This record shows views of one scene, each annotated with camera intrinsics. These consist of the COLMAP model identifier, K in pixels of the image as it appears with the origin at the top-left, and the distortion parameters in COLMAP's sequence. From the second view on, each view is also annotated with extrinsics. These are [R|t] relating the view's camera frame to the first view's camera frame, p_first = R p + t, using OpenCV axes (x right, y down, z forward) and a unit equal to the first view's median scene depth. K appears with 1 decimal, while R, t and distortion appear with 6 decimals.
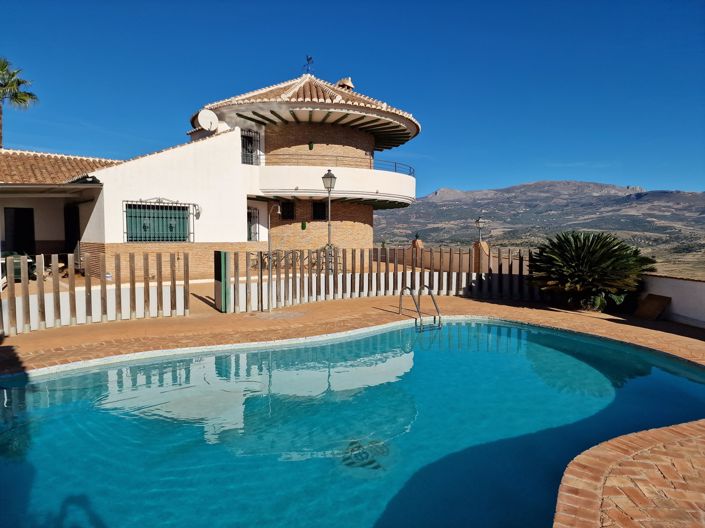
lens RADIAL K [[474.7, 0, 351.9], [0, 474.7, 287.7], [0, 0, 1]] dist [0.097093, -0.080542]
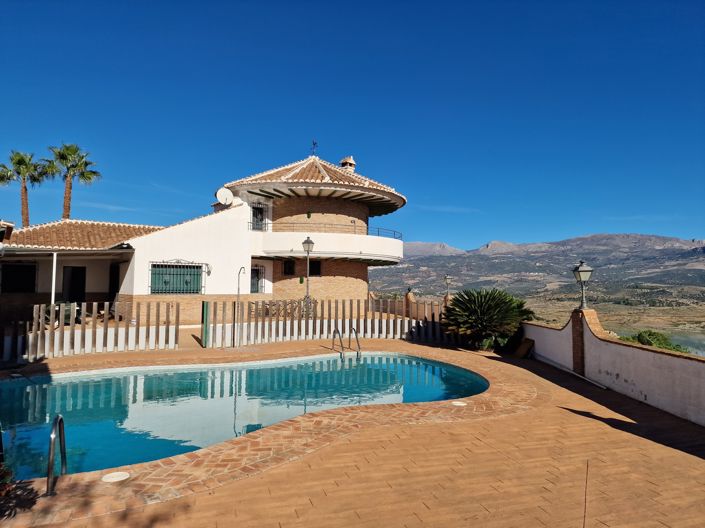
lens RADIAL K [[474.7, 0, 351.9], [0, 474.7, 287.7], [0, 0, 1]] dist [0.097093, -0.080542]
pose [[0.995479, 0.006270, -0.094772, 0.150204], [-0.016540, 0.994016, -0.107973, 0.013965], [0.093528, 0.109053, 0.989626, -0.168176]]
